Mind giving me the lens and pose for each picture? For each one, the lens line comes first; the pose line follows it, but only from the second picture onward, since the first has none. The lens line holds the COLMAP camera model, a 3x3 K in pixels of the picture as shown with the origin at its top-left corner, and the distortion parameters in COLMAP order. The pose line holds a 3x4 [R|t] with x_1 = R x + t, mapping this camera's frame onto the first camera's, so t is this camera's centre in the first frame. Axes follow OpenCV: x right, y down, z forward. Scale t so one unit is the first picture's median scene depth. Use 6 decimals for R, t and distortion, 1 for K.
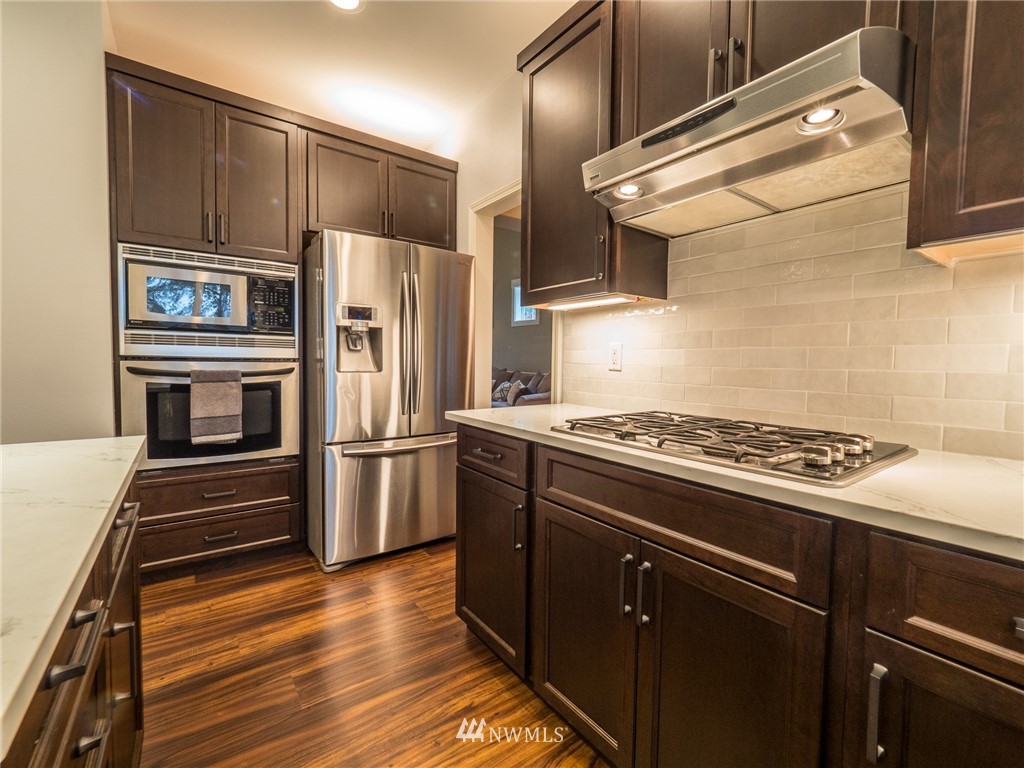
lens RADIAL K [[444.3, 0, 506.7], [0, 444.3, 381.4], [0, 0, 1]] dist [-0.011715, 0.000261]
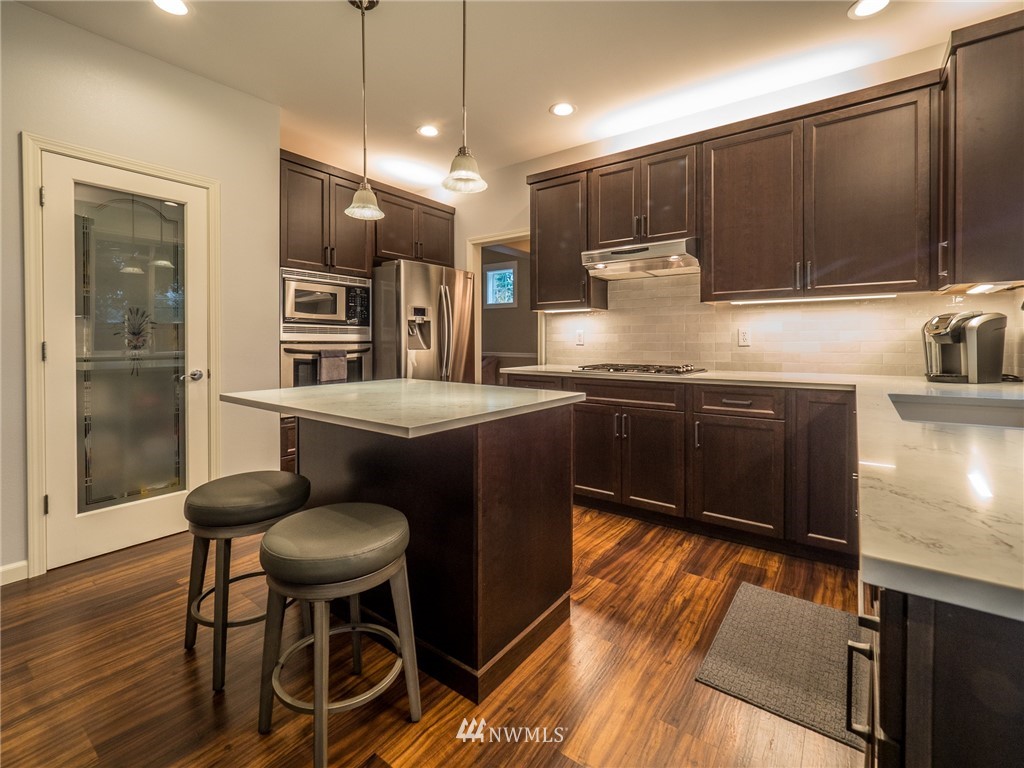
lens RADIAL K [[458.4, 0, 506.7], [0, 458.4, 347.2], [0, 0, 1]] dist [-0.011262, -0.000225]
pose [[0.955346, -0.017125, 0.294994, -0.591668], [0.027072, 0.999193, -0.029666, 0.031683], [-0.294248, 0.036327, 0.955038, -0.730103]]
